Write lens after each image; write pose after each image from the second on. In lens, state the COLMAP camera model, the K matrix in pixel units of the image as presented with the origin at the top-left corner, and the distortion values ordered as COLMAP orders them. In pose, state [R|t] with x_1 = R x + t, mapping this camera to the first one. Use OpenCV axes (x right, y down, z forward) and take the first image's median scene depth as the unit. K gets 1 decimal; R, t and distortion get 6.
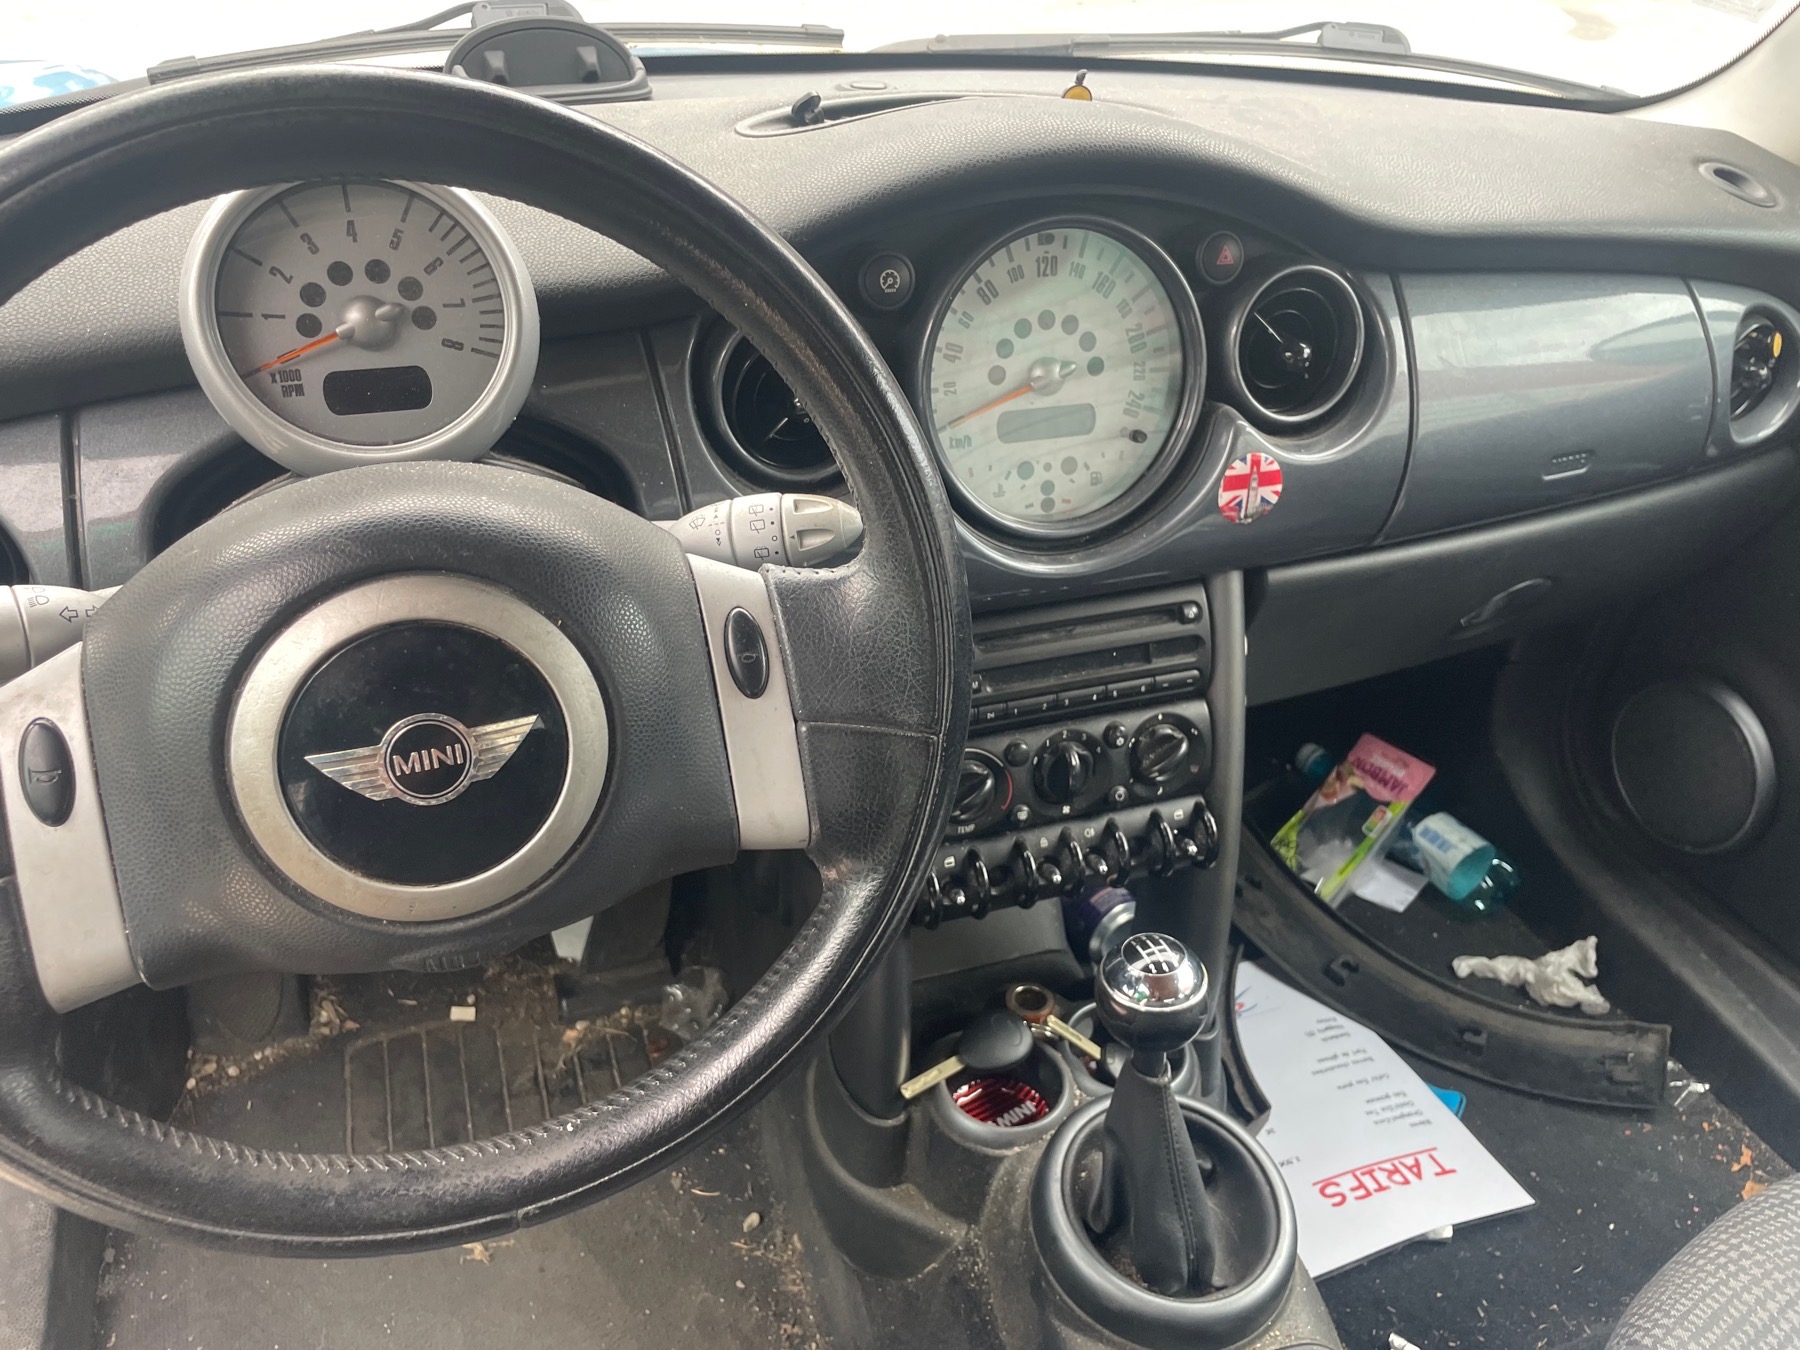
lens RADIAL K [[1360.2, 0, 931.5], [0, 1360.2, 666.7], [0, 0, 1]] dist [0.078710, -0.104761]
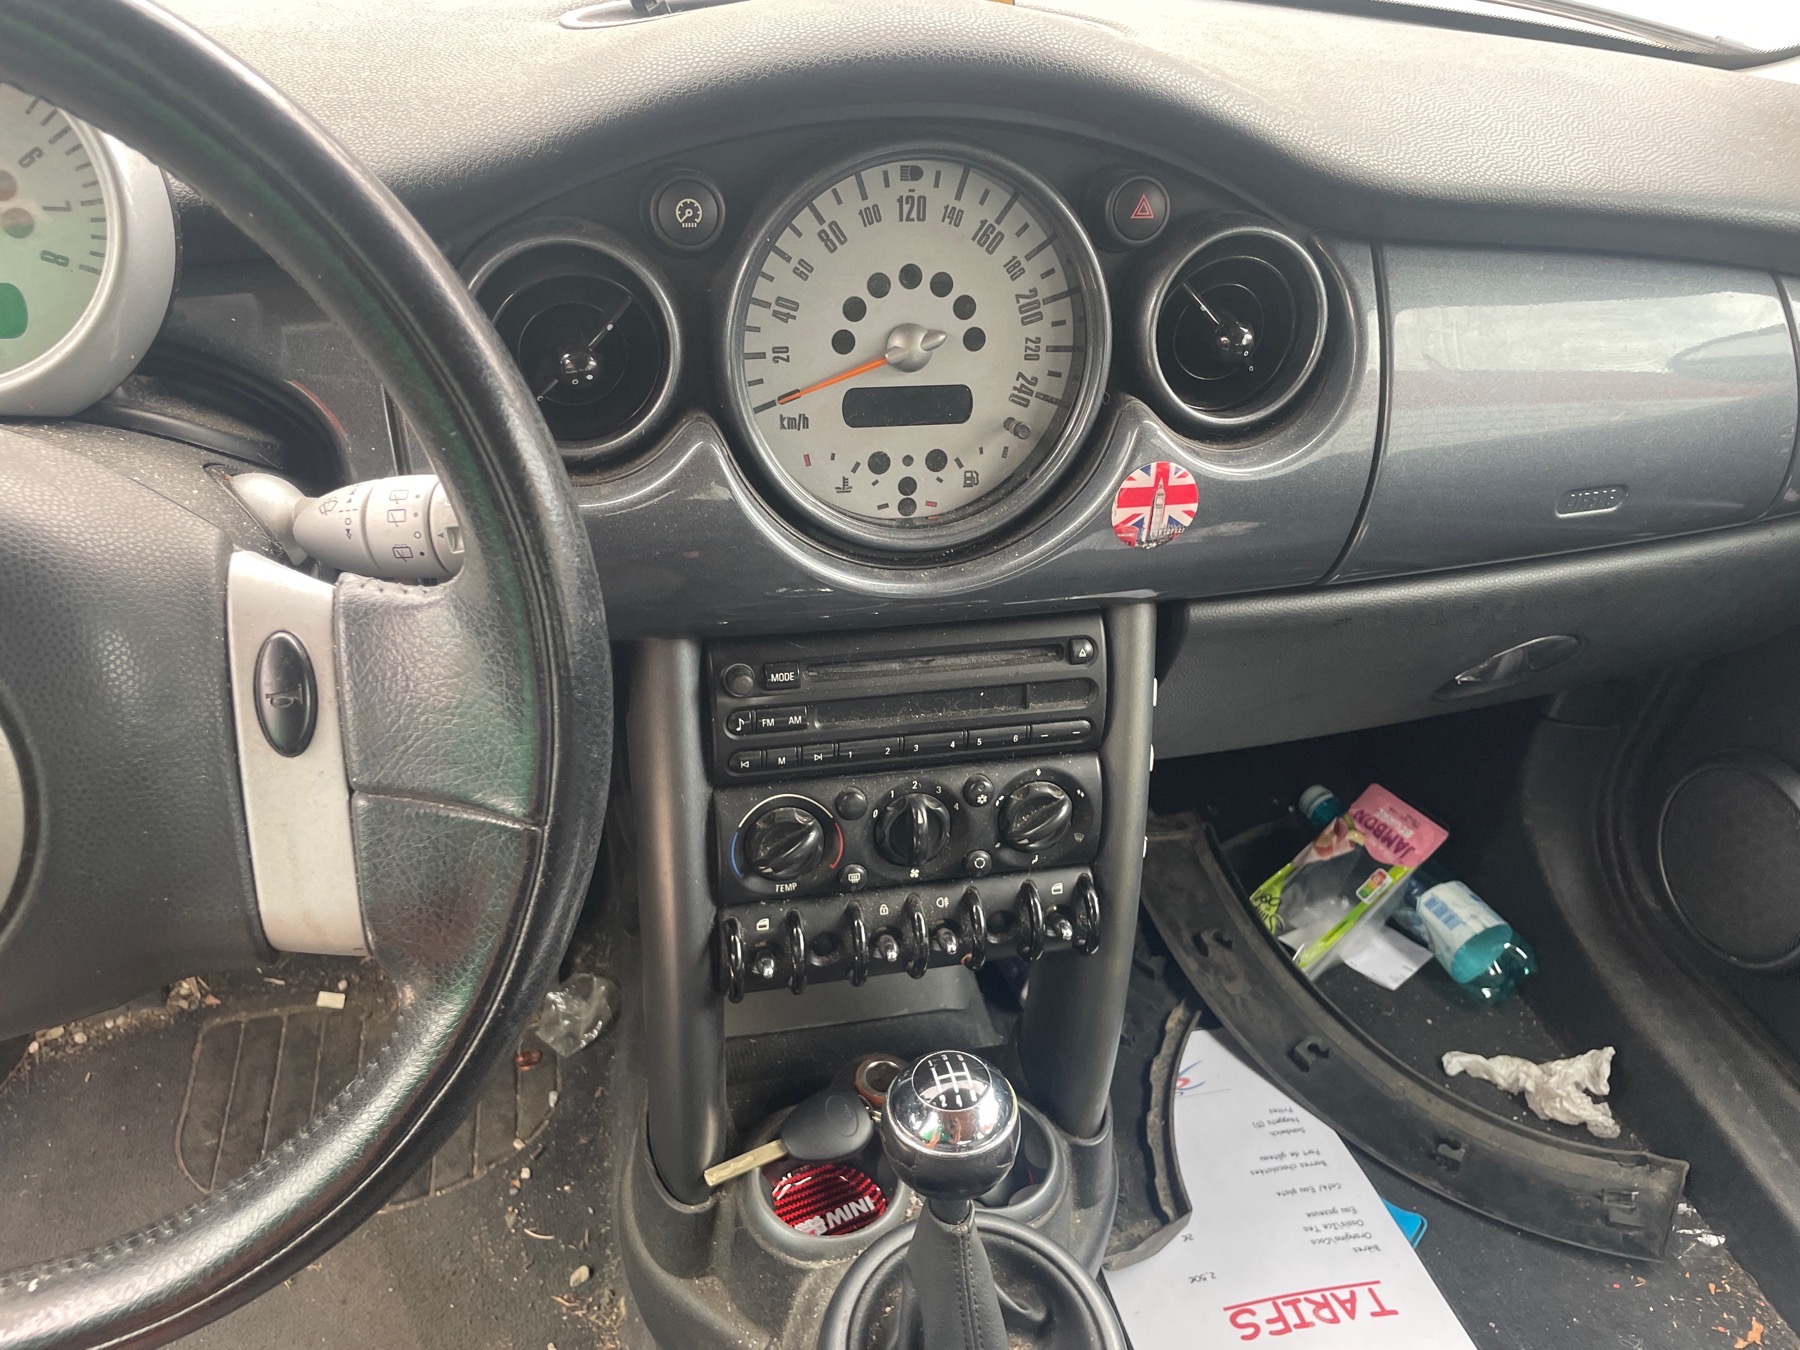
lens RADIAL K [[1360.2, 0, 904.4], [0, 1360.2, 691.4], [0, 0, 1]] dist [0.078710, -0.104761]
pose [[0.992042, 0.086308, -0.091673, 0.151991], [-0.082190, 0.995471, 0.047781, -0.043089], [0.095382, -0.039866, 0.994642, 0.166032]]
